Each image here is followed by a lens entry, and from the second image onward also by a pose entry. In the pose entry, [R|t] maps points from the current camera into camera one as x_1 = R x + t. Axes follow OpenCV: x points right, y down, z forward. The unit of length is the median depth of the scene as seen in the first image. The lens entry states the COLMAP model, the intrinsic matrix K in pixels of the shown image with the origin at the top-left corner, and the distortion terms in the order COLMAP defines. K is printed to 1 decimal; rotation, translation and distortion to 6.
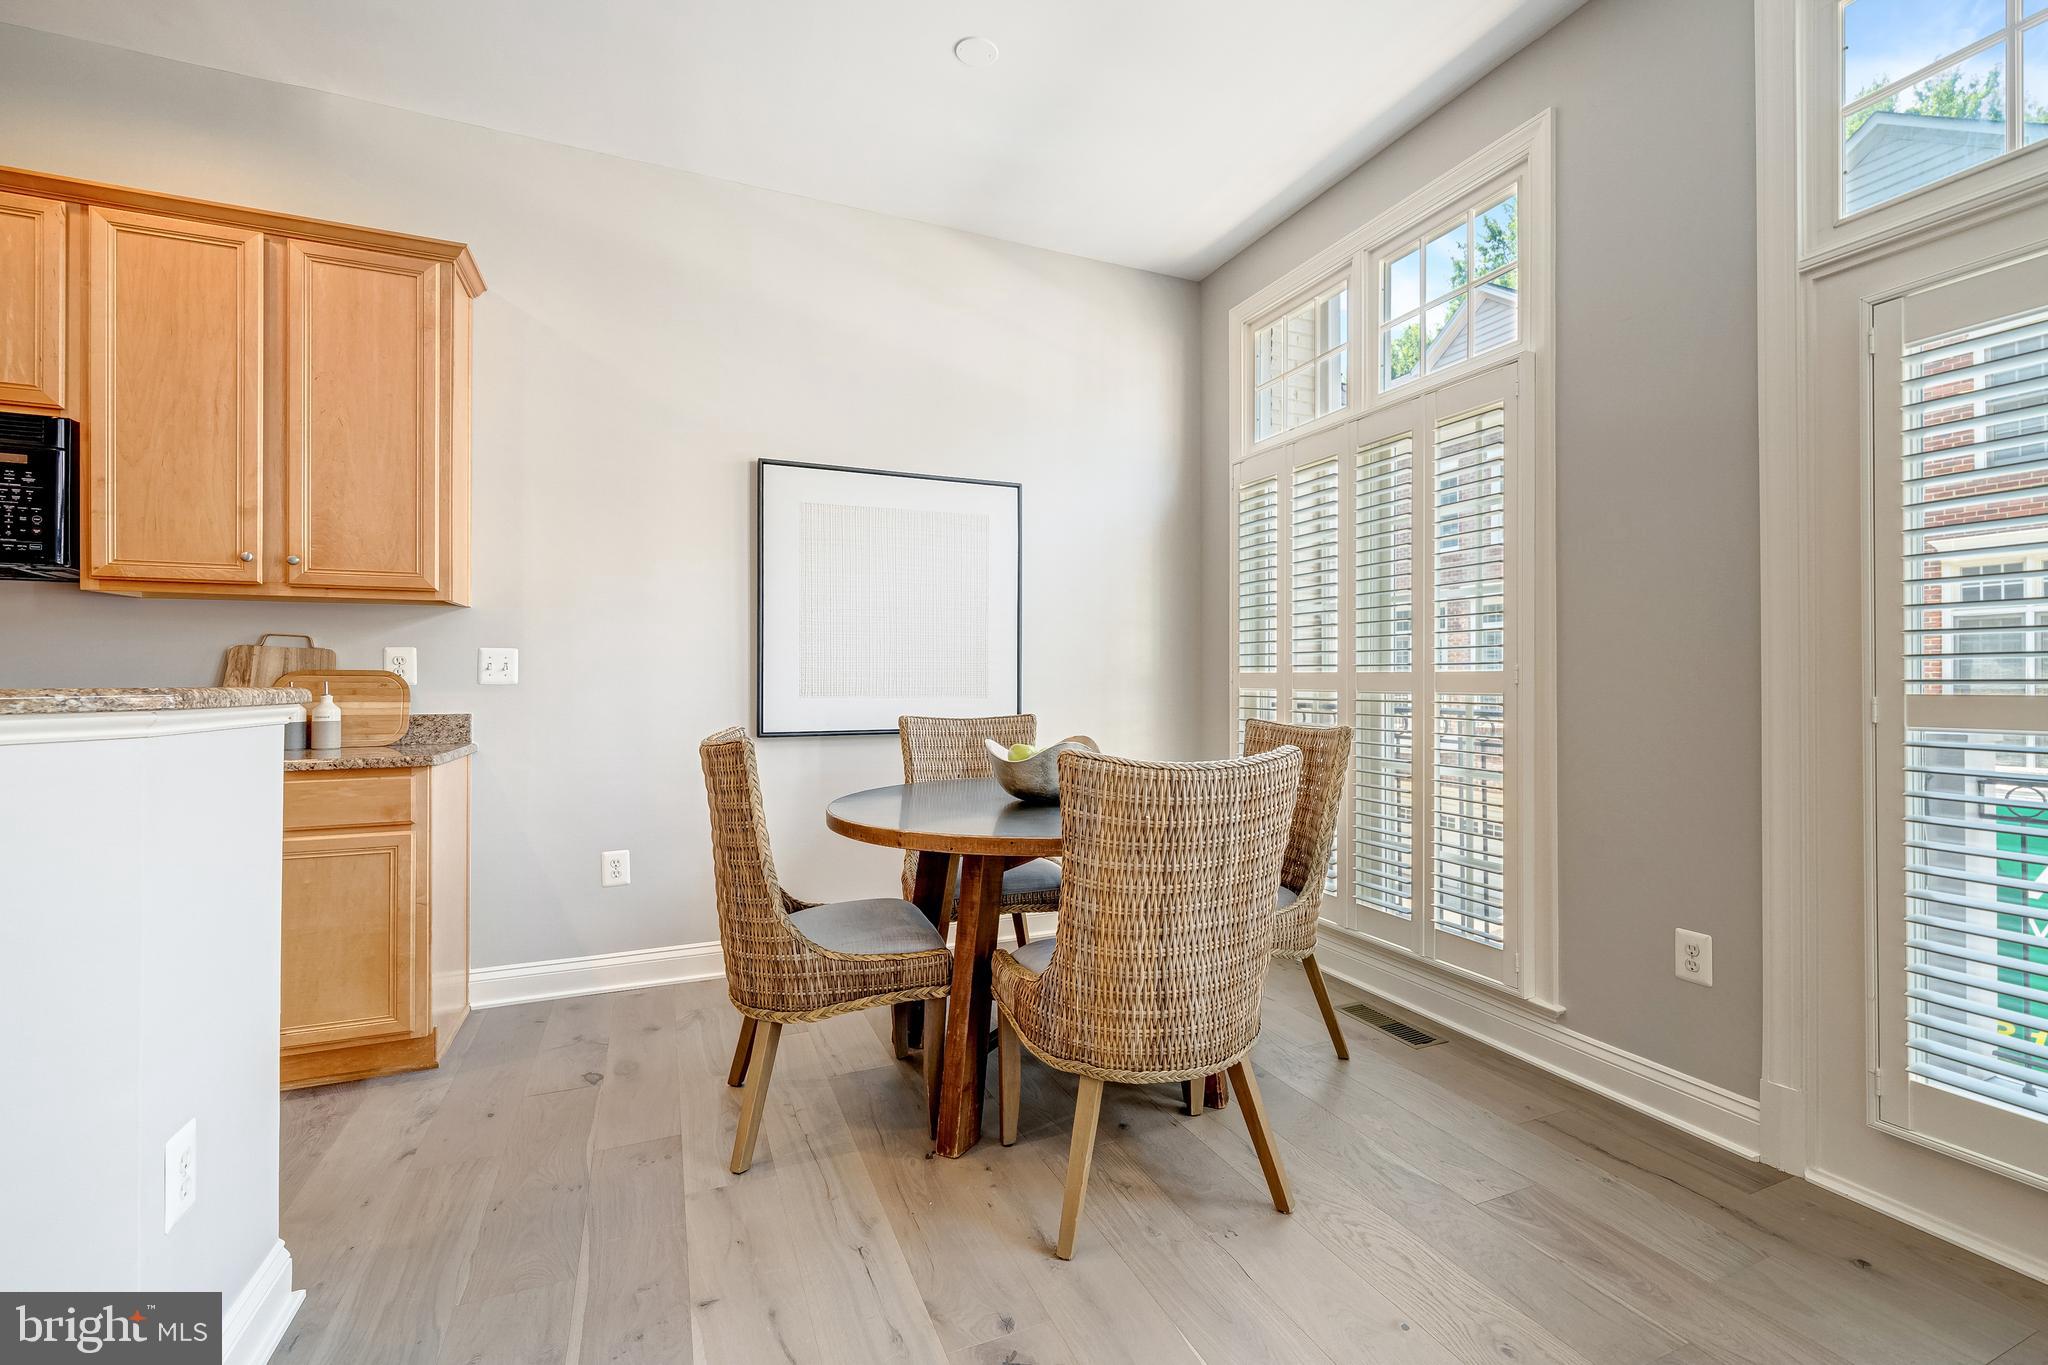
lens RADIAL K [[929.4, 0, 1140.9], [0, 929.4, 676.5], [0, 0, 1]] dist [-0.001054, -0.000093]
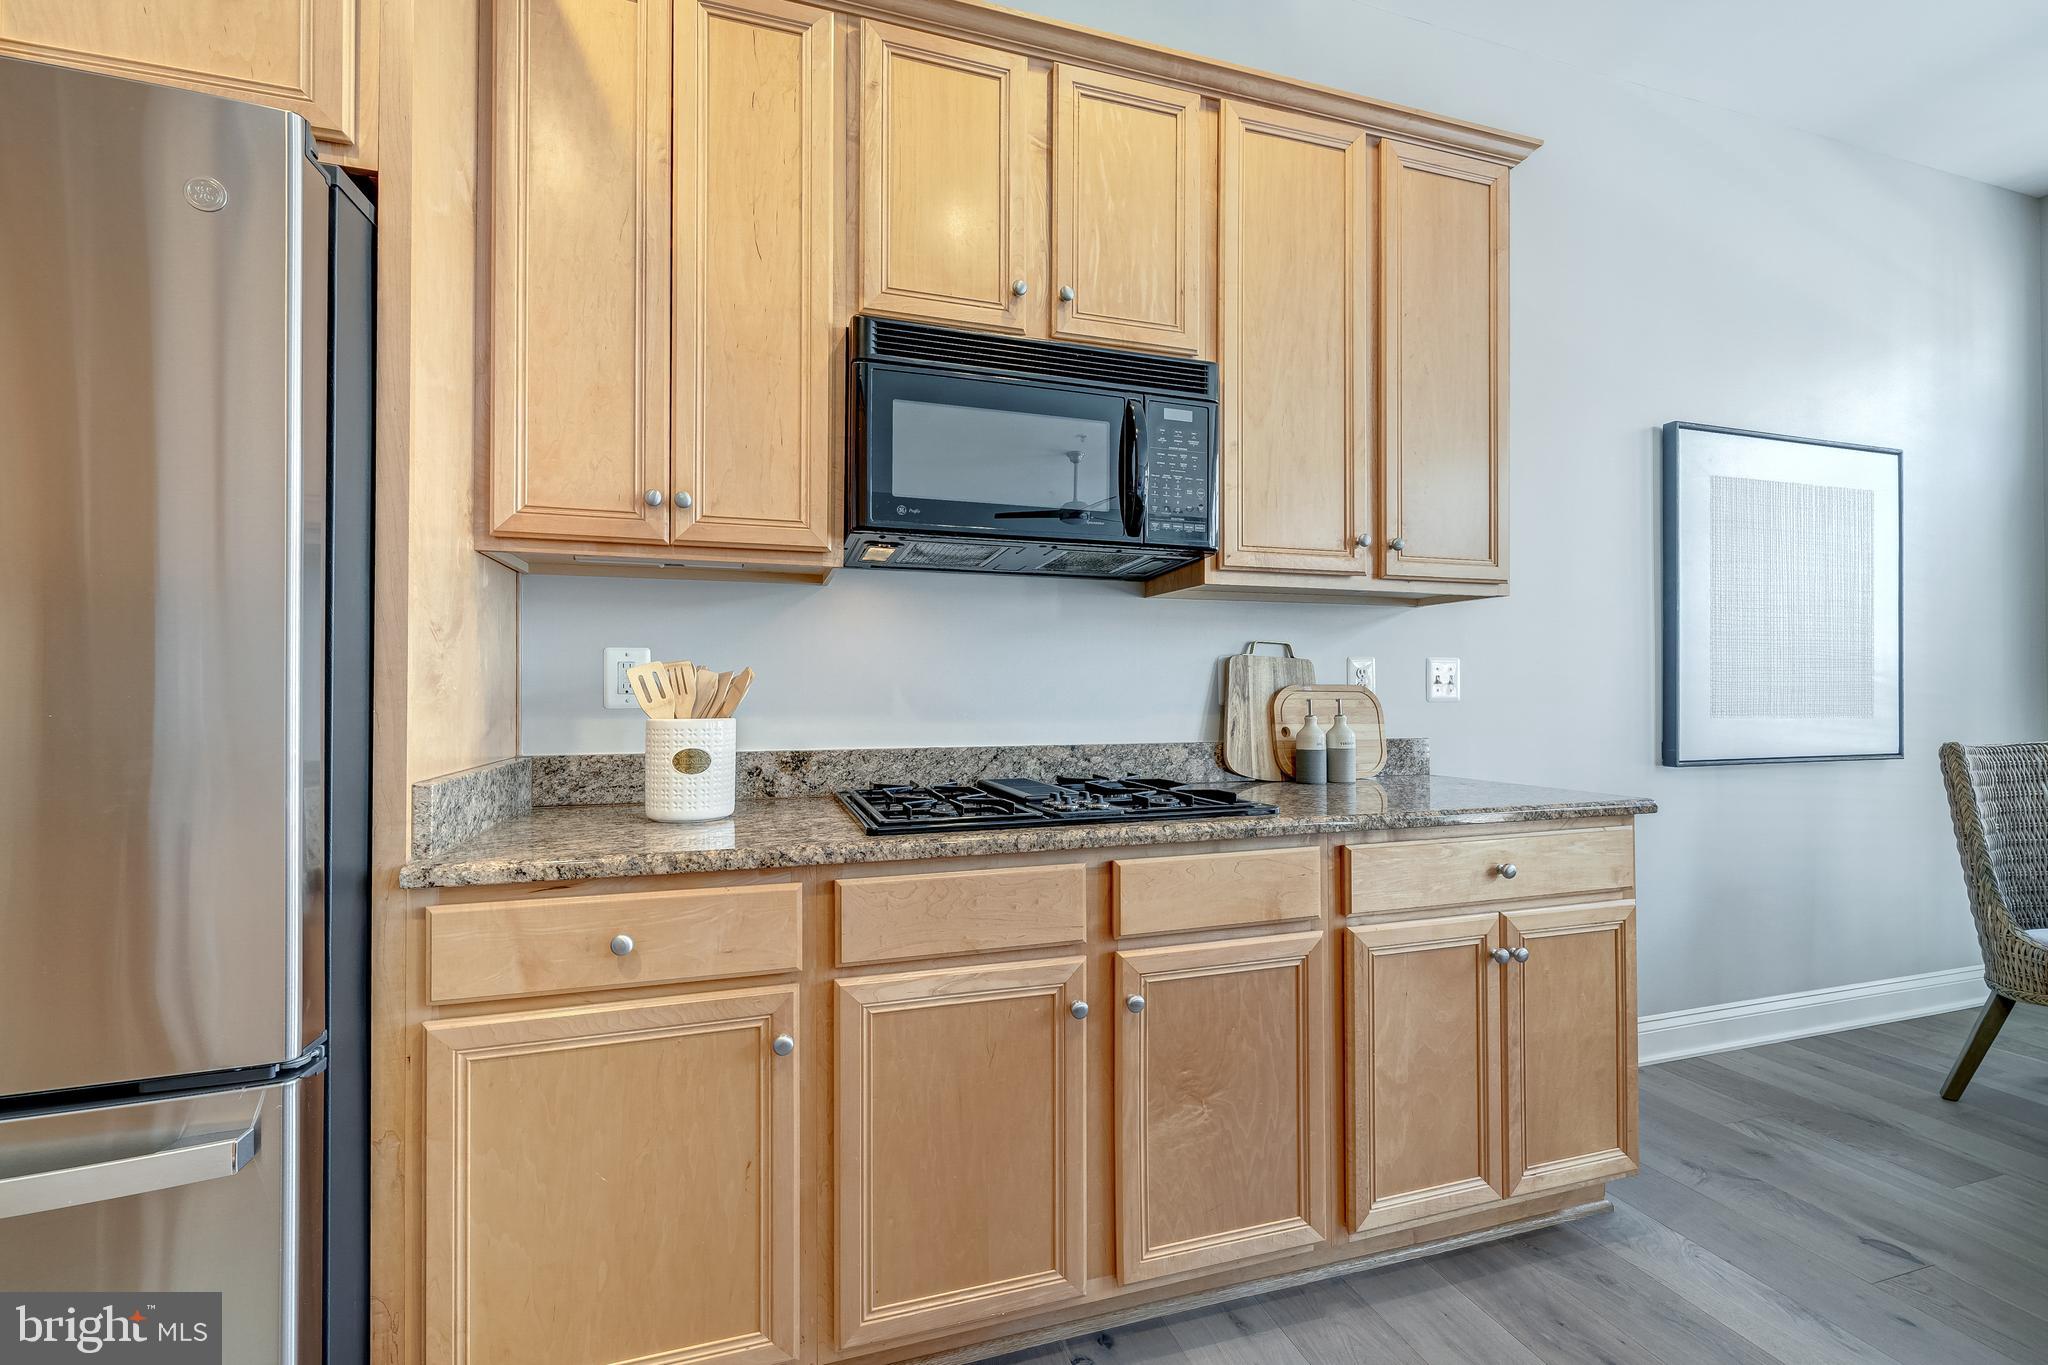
lens RADIAL K [[856.7, 0, 1088.1], [0, 856.7, 686.2], [0, 0, 1]] dist [-0.001714, -0.000217]
pose [[0.990260, -0.004303, -0.139161, -1.077468], [0.003767, 0.999984, -0.004113, -0.003707], [0.139177, 0.003549, 0.990261, 0.247628]]
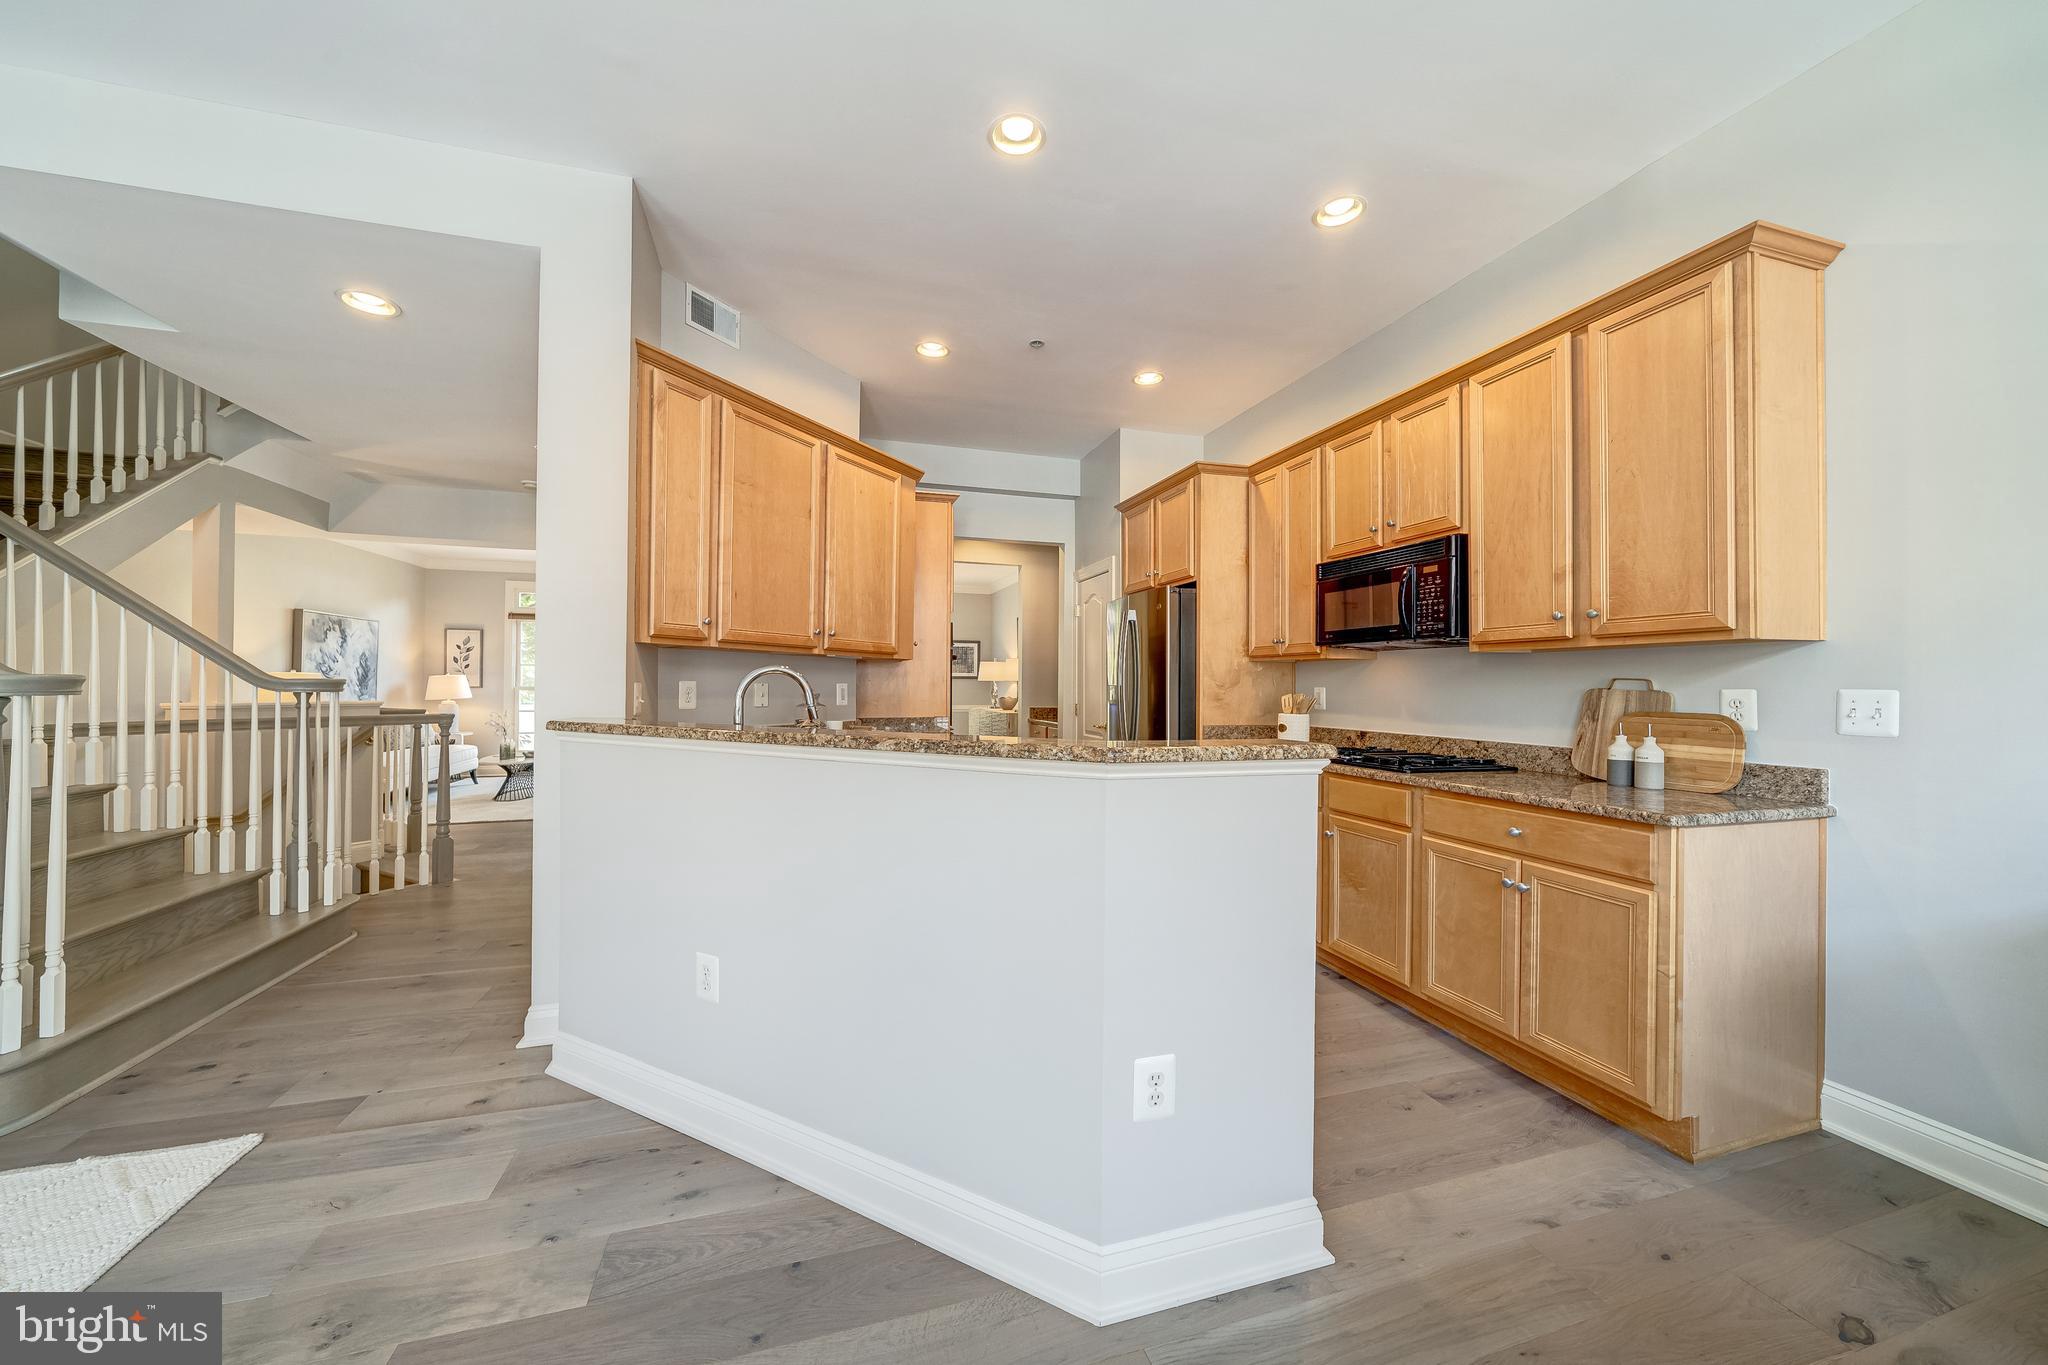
lens RADIAL K [[699.9, 0, 982.8], [0, 699.9, 679.5], [0, 0, 1]] dist [-0.003923, -0.000161]
pose [[-0.189326, -0.009799, -0.981865, 0.035352], [-0.003496, 0.999951, -0.009305, -0.037338], [0.981908, 0.001671, -0.189351, 0.450083]]
